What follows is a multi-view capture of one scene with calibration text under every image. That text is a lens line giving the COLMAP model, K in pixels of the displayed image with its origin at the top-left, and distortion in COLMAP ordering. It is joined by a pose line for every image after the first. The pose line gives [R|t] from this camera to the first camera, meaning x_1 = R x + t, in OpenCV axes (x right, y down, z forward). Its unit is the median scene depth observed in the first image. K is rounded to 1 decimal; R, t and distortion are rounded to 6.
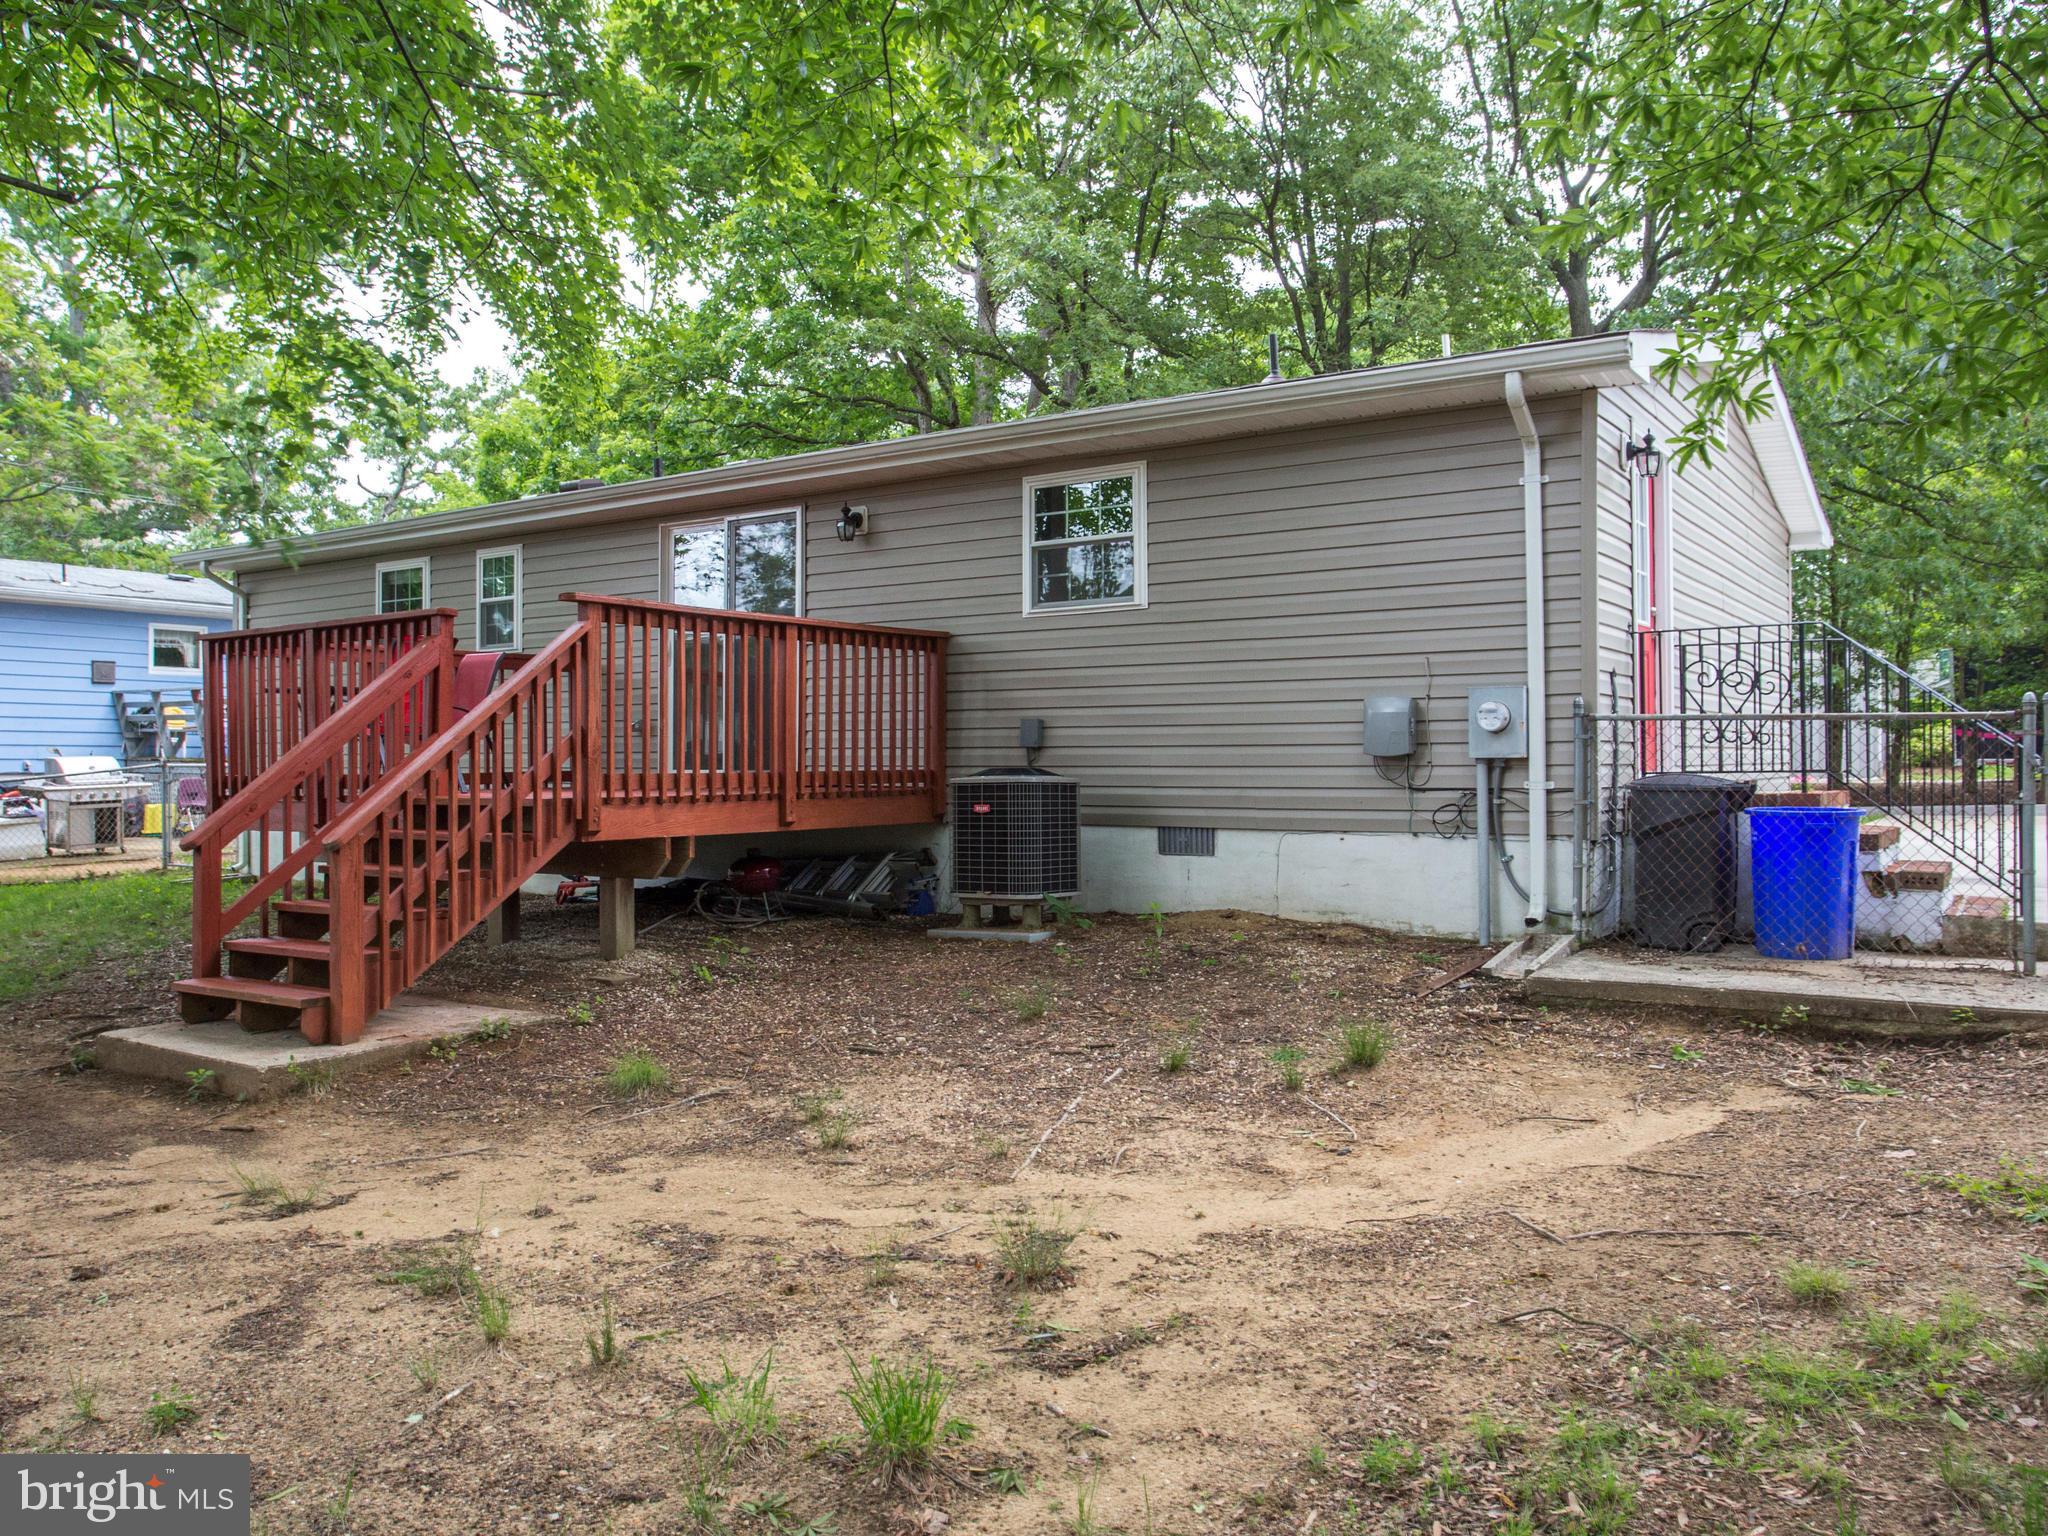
lens RADIAL K [[1529.4, 0, 1036.4], [0, 1529.4, 774.2], [0, 0, 1]] dist [-0.062008, 0.008625]
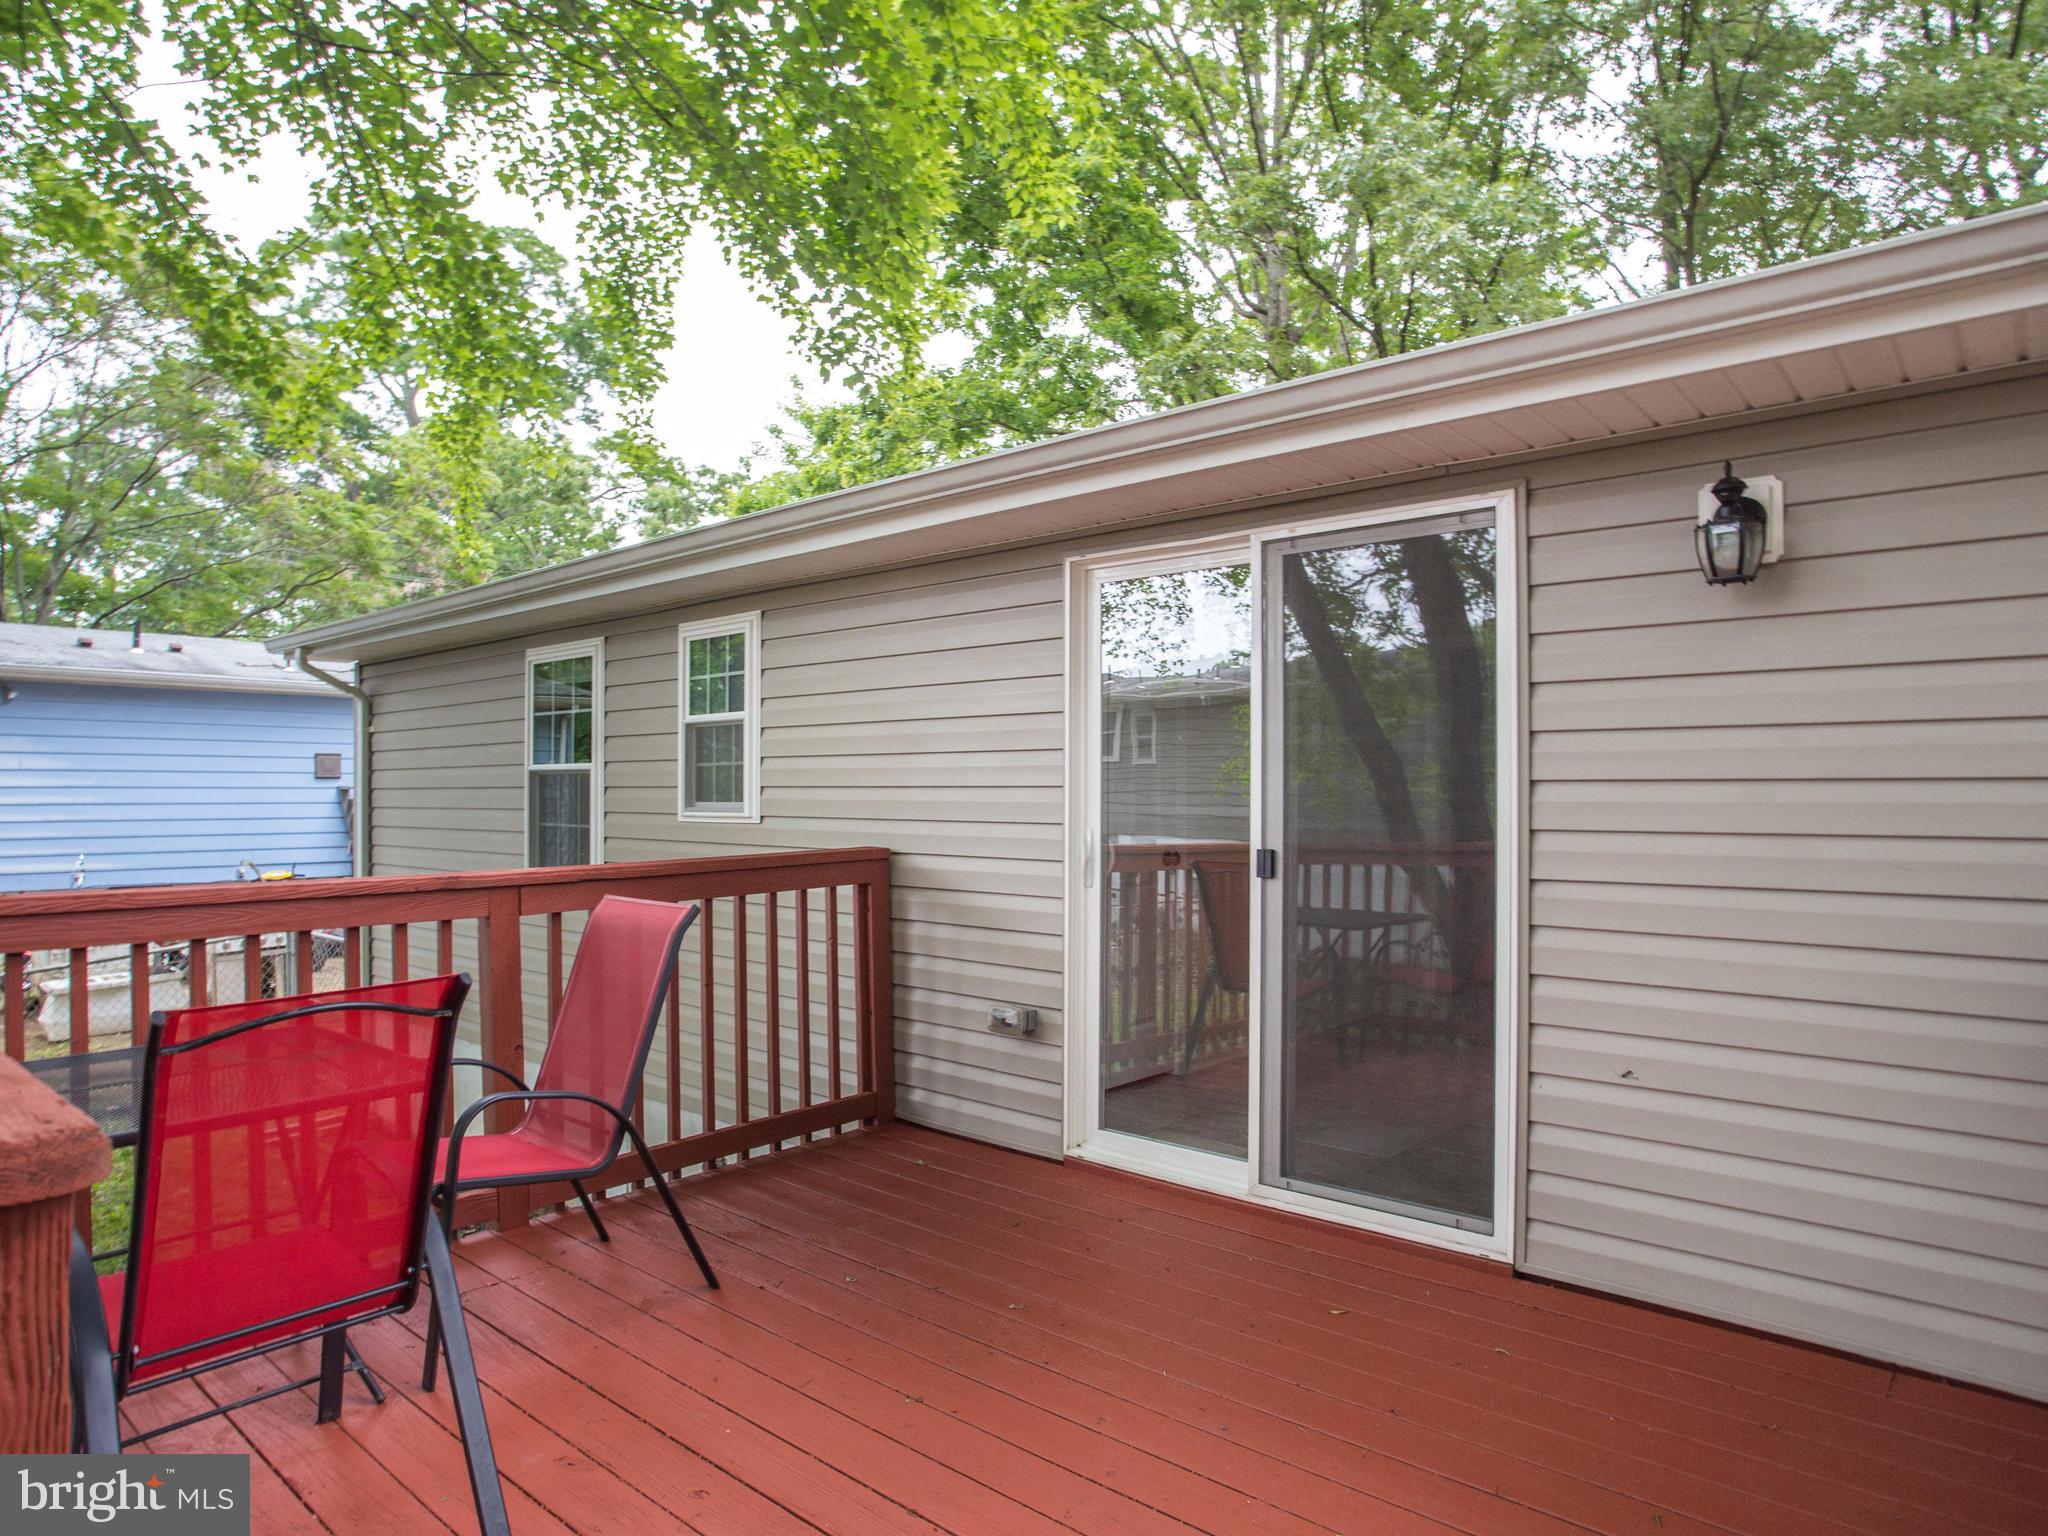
lens RADIAL K [[1276.7, 0, 1024.0], [0, 1276.7, 768.0], [0, 0, 1]] dist [-0.069426, 0.001544]
pose [[0.990247, -0.000587, -0.139320, -0.230003], [-0.003725, 0.999522, -0.030692, -0.103315], [0.139271, 0.030912, 0.989772, 0.708154]]
